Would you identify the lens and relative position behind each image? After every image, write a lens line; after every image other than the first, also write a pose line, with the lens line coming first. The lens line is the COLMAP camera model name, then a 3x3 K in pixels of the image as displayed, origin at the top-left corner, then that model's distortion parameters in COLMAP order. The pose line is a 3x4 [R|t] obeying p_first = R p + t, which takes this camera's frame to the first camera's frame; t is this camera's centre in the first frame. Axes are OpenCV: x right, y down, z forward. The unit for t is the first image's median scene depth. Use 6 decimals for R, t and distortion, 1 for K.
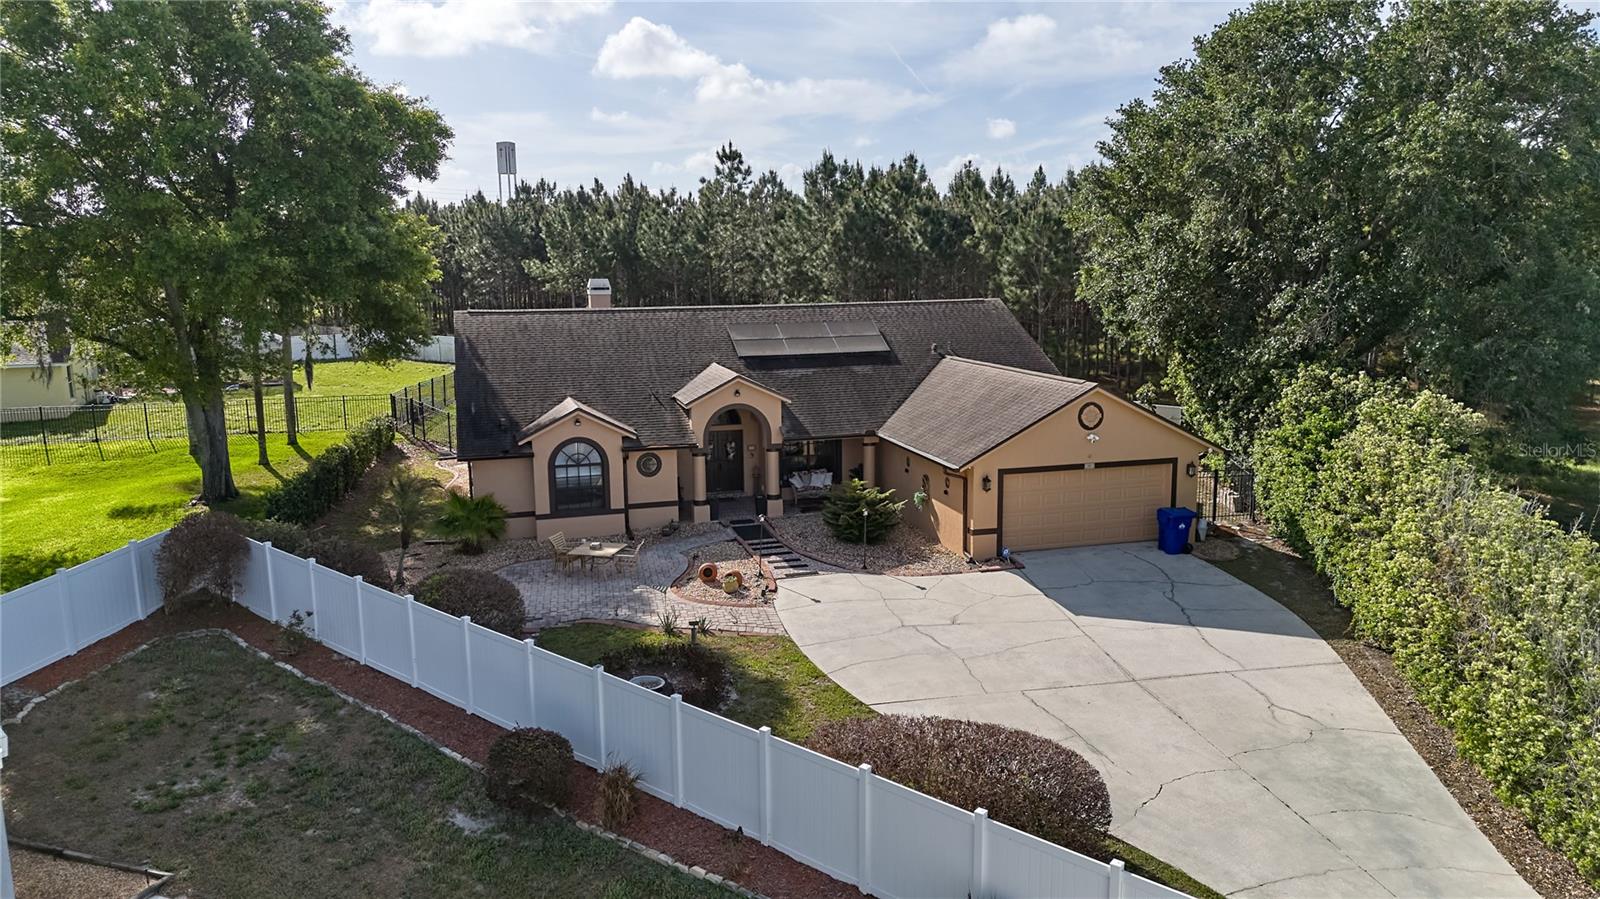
lens RADIAL K [[1102.5, 0, 800.0], [0, 1102.5, 449.5], [0, 0, 1]] dist [0.097106, -0.124588]
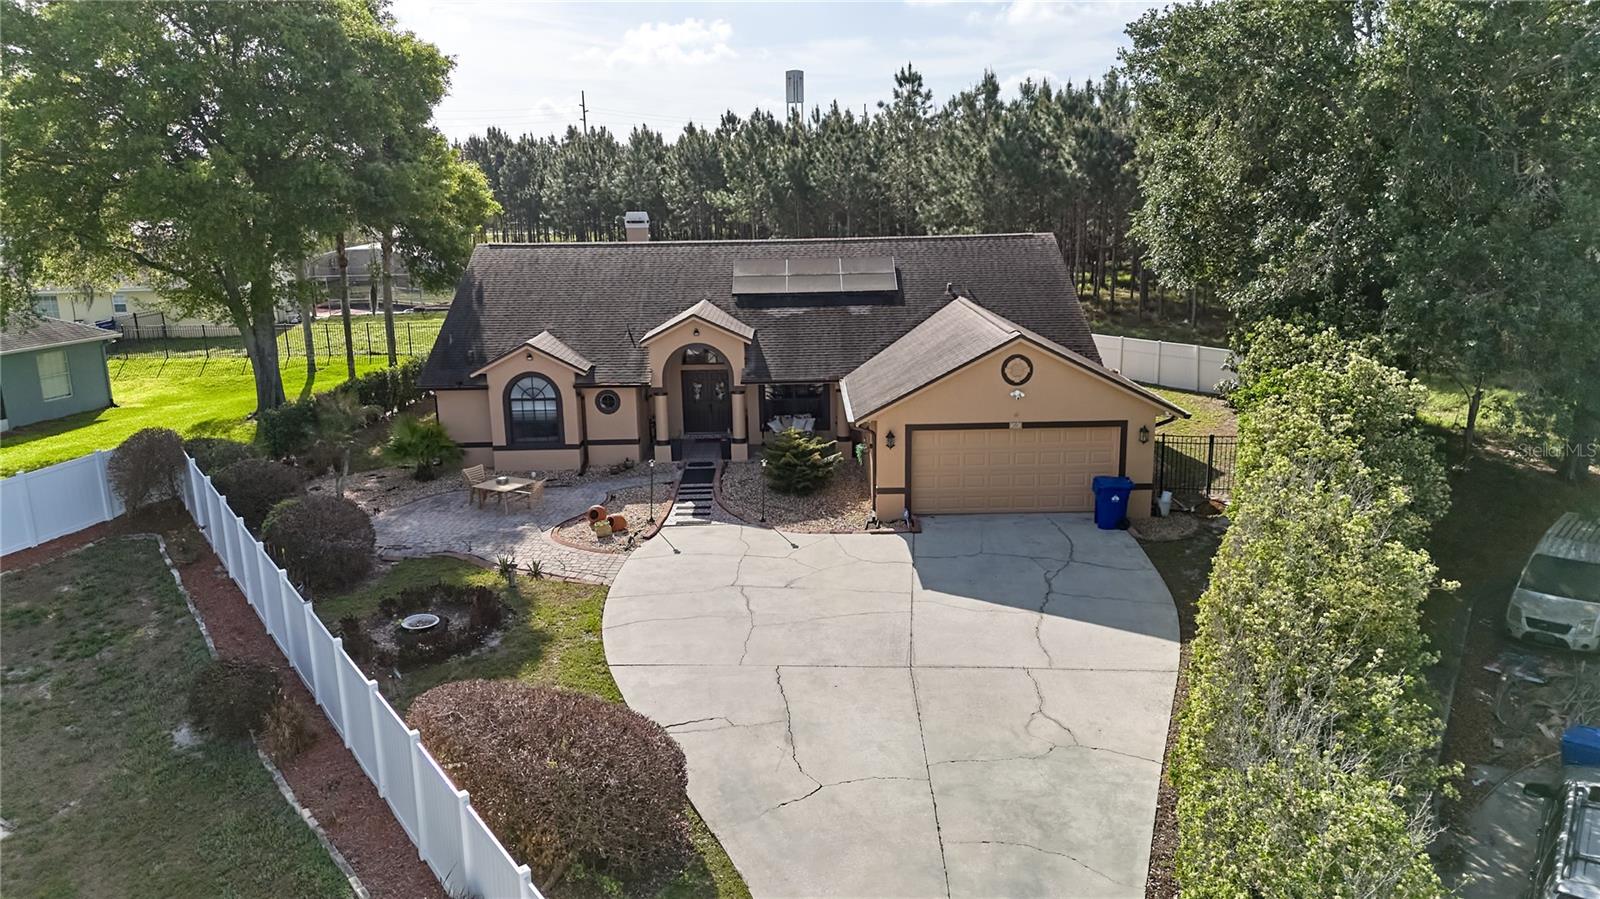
lens RADIAL K [[1102.5, 0, 800.0], [0, 1102.5, 449.5], [0, 0, 1]] dist [0.097106, -0.124588]
pose [[0.965218, 0.054779, -0.255643, 0.319535], [-0.038546, 0.996934, 0.068087, -0.019909], [0.258589, -0.055865, 0.964371, 0.086876]]
